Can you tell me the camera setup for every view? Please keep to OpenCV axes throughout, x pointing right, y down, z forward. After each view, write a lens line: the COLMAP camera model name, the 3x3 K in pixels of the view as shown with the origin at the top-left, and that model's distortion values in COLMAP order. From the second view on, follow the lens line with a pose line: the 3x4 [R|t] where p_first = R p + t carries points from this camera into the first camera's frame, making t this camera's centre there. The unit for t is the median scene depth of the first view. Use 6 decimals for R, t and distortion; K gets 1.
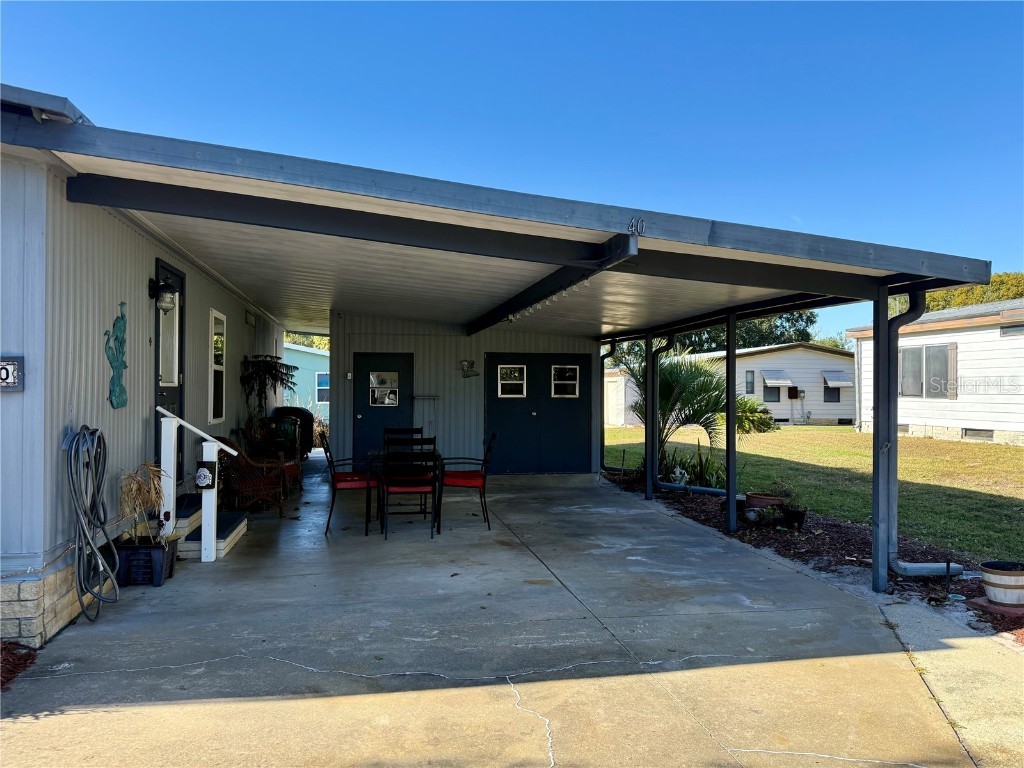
lens RADIAL K [[709.4, 0, 498.0], [0, 709.4, 382.6], [0, 0, 1]] dist [0.108257, -0.159114]
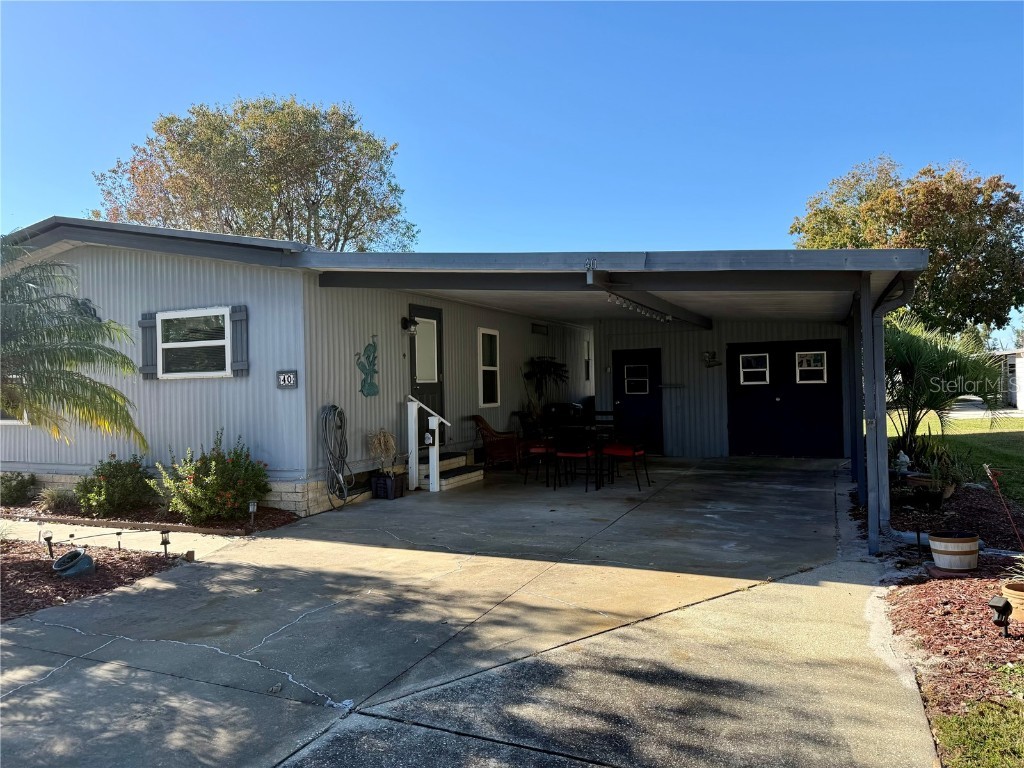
lens RADIAL K [[709.4, 0, 498.0], [0, 709.4, 382.6], [0, 0, 1]] dist [0.108257, -0.159114]
pose [[0.817641, -0.024119, -0.575223, 0.536012], [0.031380, 0.999504, 0.002696, 0.005743], [0.574872, -0.020255, 0.817992, -0.172626]]
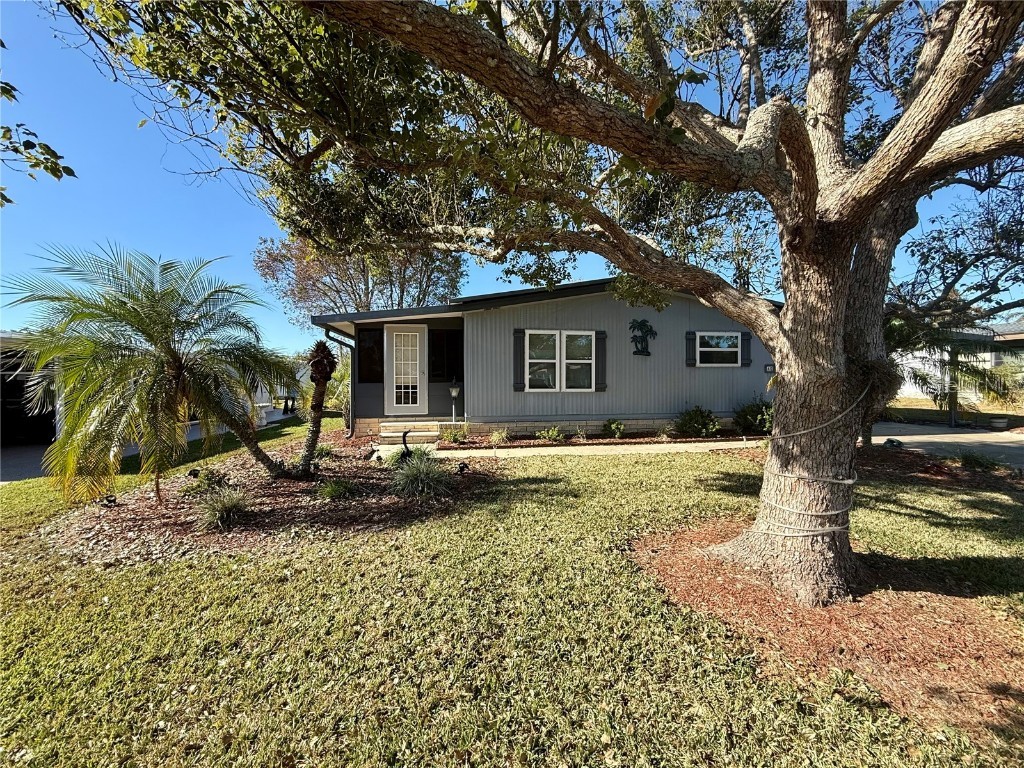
lens RADIAL K [[415.3, 0, 512.0], [0, 415.3, 384.0], [0, 0, 1]] dist [-0.000382, -0.000041]
pose [[0.999215, -0.006485, -0.039071, -1.204096], [0.007298, 0.999759, 0.020688, 0.009415], [0.038928, -0.020957, 0.999022, -0.882728]]
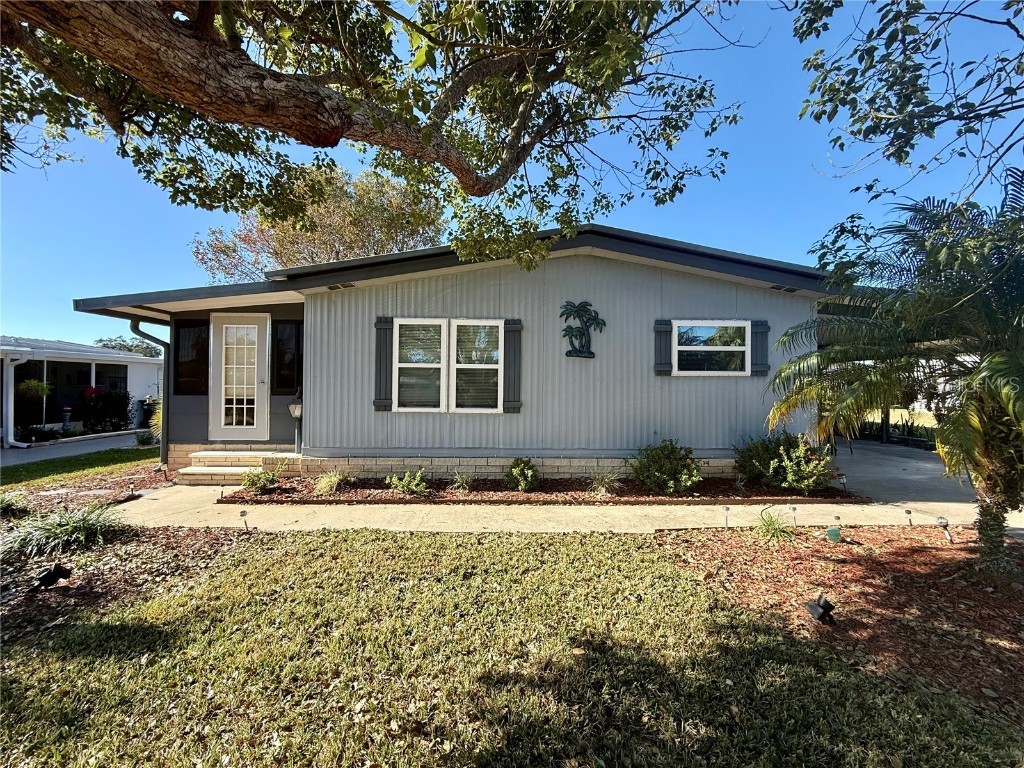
lens RADIAL K [[415.3, 0, 512.0], [0, 415.3, 384.0], [0, 0, 1]] dist [-0.000382, -0.000041]
pose [[0.984369, 0.003790, -0.176077, -0.826626], [-0.002855, 0.999980, 0.005562, -0.001703], [0.176094, -0.004972, 0.984361, -0.393462]]
